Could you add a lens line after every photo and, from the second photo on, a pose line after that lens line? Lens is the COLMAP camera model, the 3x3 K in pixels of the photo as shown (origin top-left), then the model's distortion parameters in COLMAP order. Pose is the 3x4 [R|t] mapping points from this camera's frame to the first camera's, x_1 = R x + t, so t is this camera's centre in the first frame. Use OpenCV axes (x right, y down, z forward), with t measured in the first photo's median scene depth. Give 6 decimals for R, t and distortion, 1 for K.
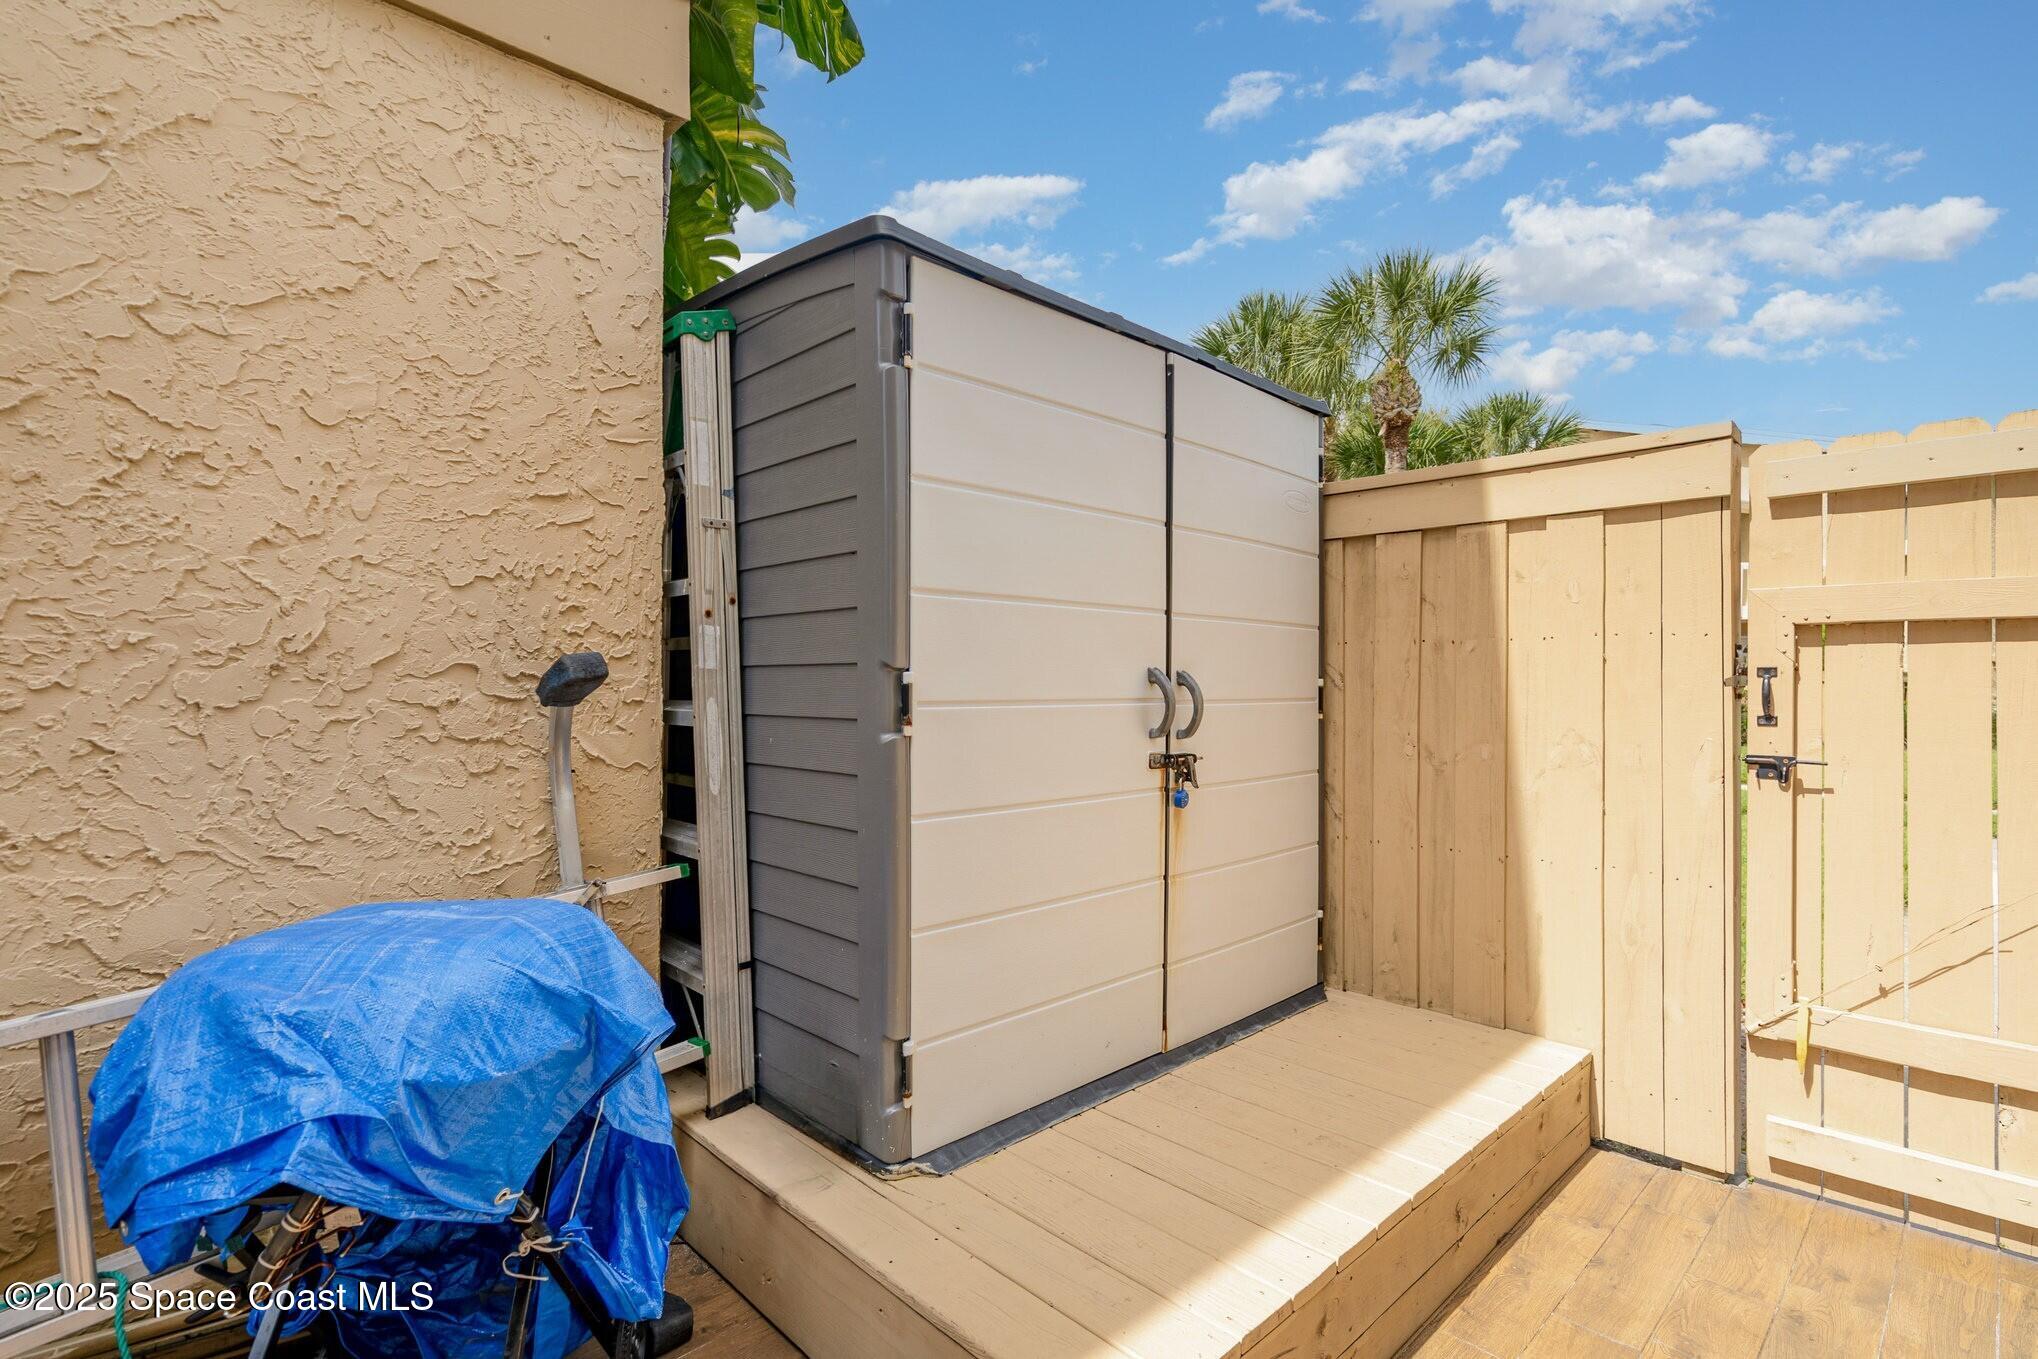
lens RADIAL K [[971.7, 0, 1013.4], [0, 971.7, 681.8], [0, 0, 1]] dist [0.001970, -0.000197]
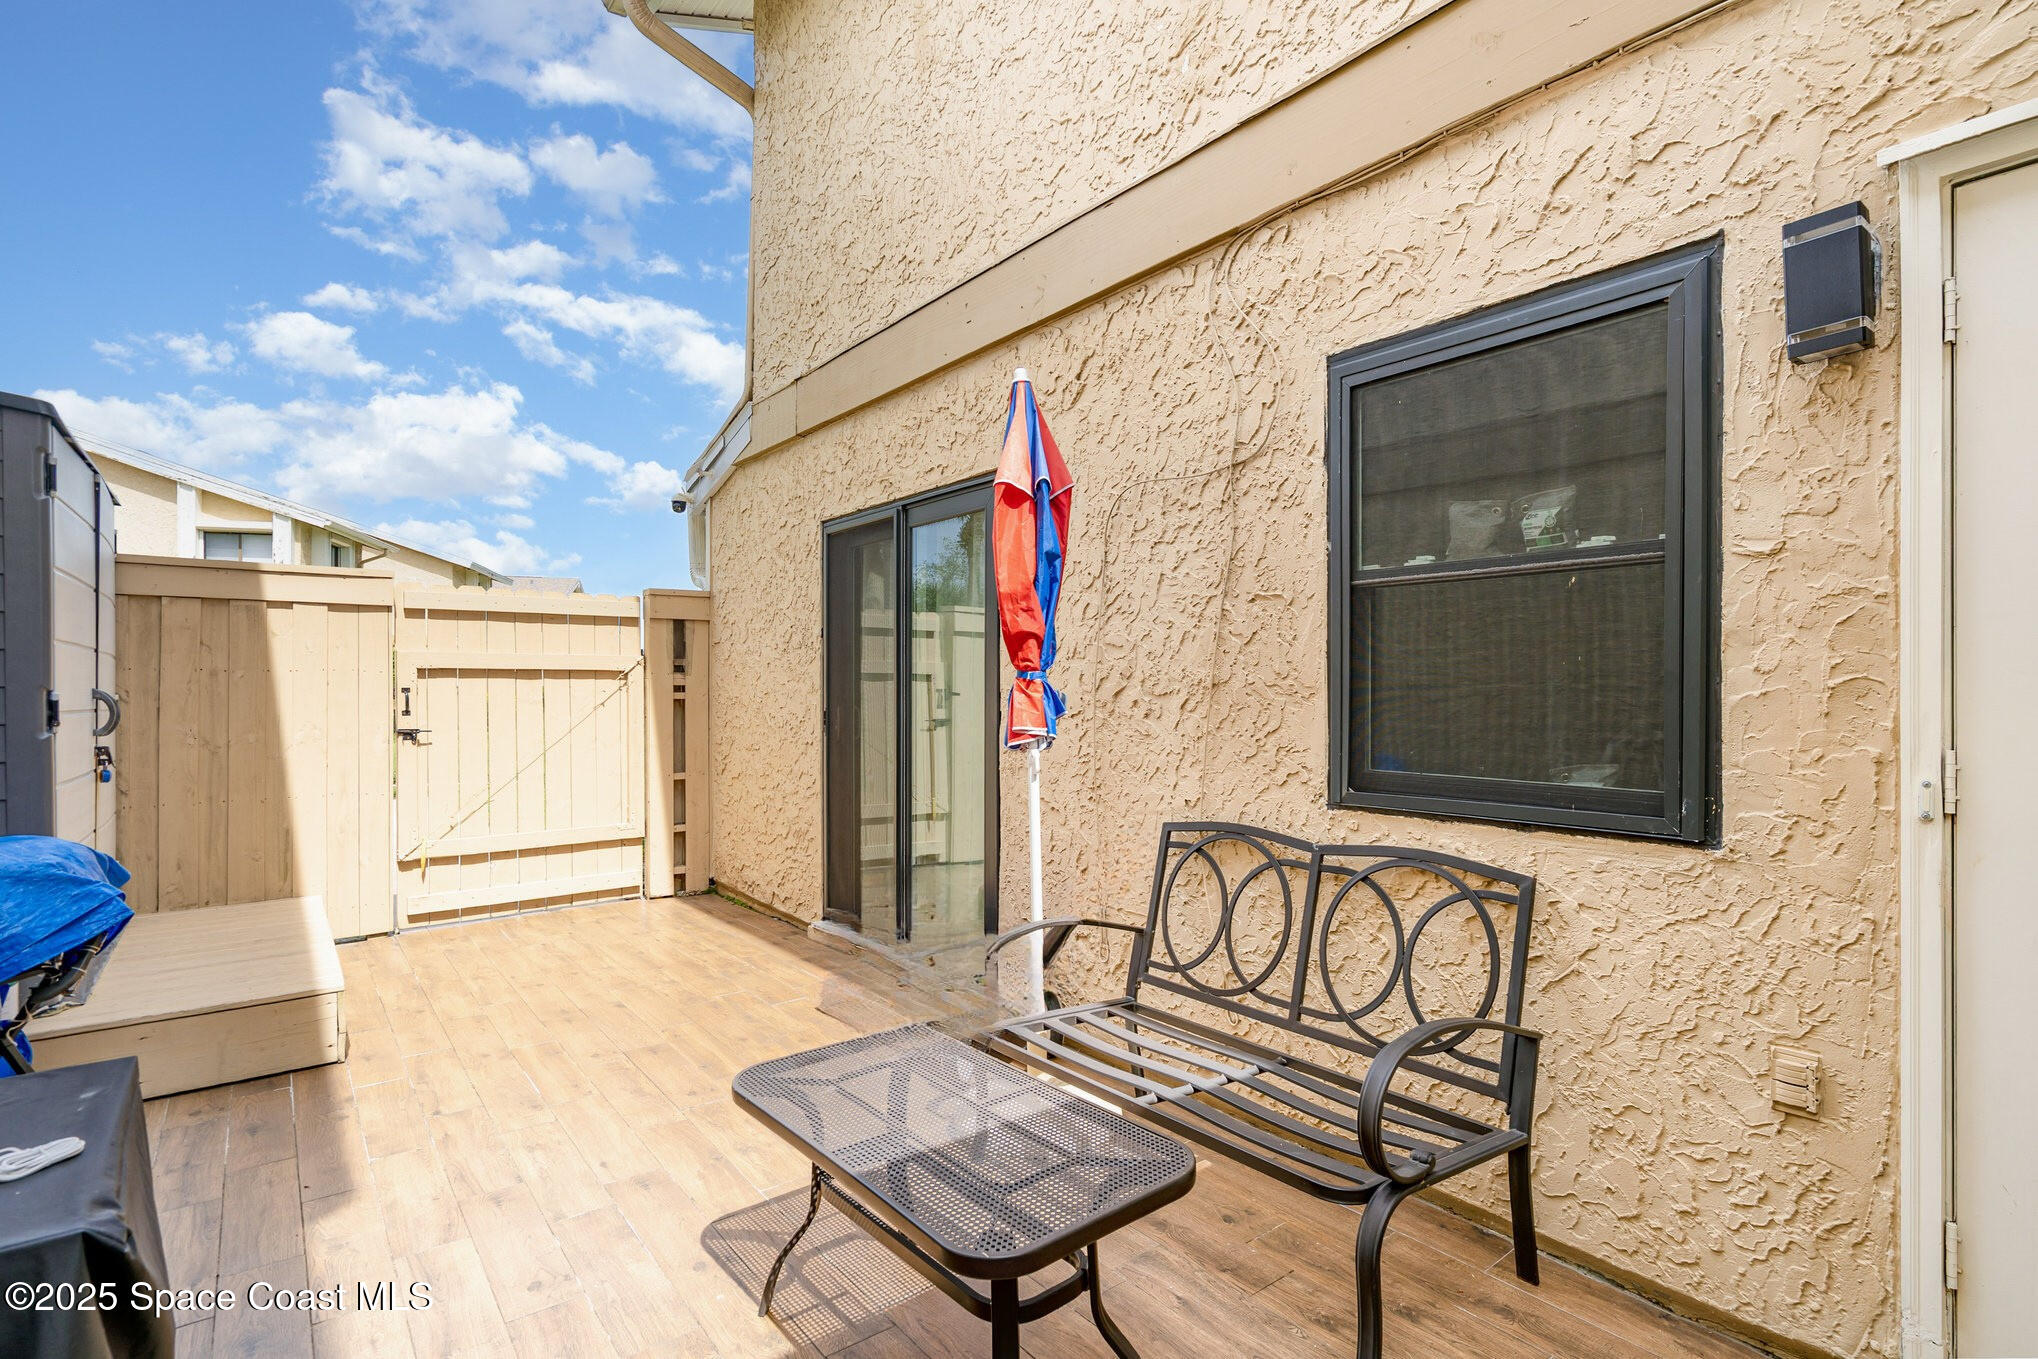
lens RADIAL K [[971.7, 0, 1008.2], [0, 971.7, 688.4], [0, 0, 1]] dist [0.001970, -0.000197]
pose [[0.114324, -0.001971, 0.993442, -1.185184], [0.004584, 0.999988, 0.001457, -0.010155], [-0.993433, 0.004387, 0.114332, -0.554106]]
